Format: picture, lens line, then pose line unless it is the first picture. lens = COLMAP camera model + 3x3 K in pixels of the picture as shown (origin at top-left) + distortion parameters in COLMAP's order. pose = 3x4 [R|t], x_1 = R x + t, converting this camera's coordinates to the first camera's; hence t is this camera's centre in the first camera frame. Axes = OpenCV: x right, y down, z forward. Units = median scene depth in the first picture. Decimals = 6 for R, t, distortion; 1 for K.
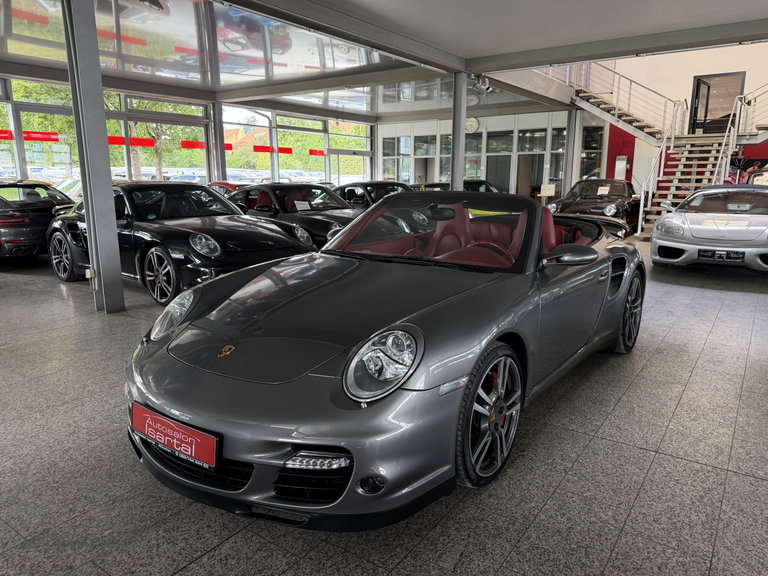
lens RADIAL K [[534.9, 0, 384.0], [0, 534.9, 288.0], [0, 0, 1]] dist [0.087732, -0.091279]
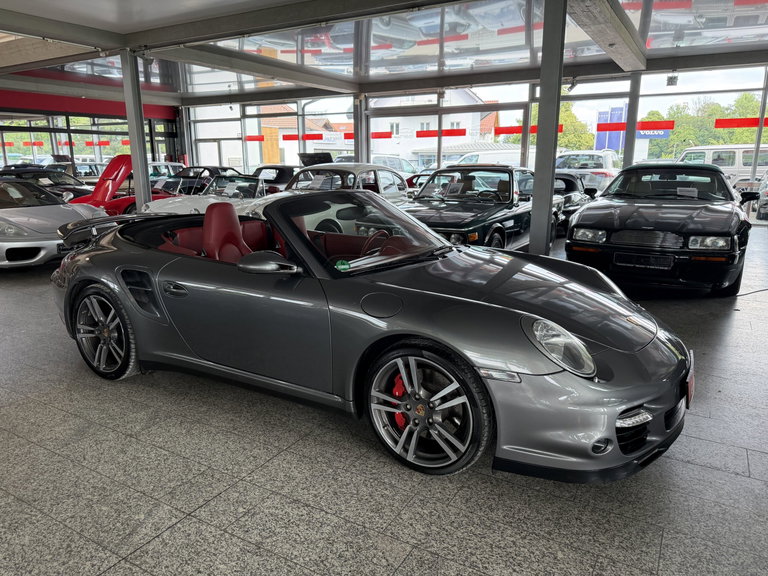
lens RADIAL K [[550.9, 0, 385.2], [0, 550.9, 291.2], [0, 0, 1]] dist [-0.013305, 0.003899]
pose [[-0.099175, -0.227743, 0.968658, -0.229111], [0.199148, 0.949219, 0.243563, -0.058493], [-0.974938, 0.217062, -0.048784, 0.255500]]
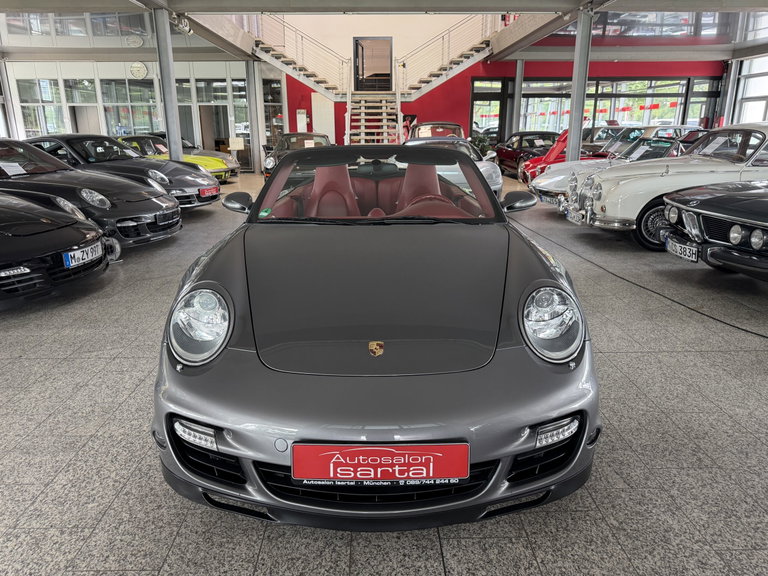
lens RADIAL K [[553.3, 0, 370.0], [0, 553.3, 288.9], [0, 0, 1]] dist [-0.003204, -0.001530]
pose [[0.806284, -0.166897, 0.567496, -0.120762], [0.123435, 0.985722, 0.114522, -0.010186], [-0.578507, -0.022289, 0.815373, 0.055257]]
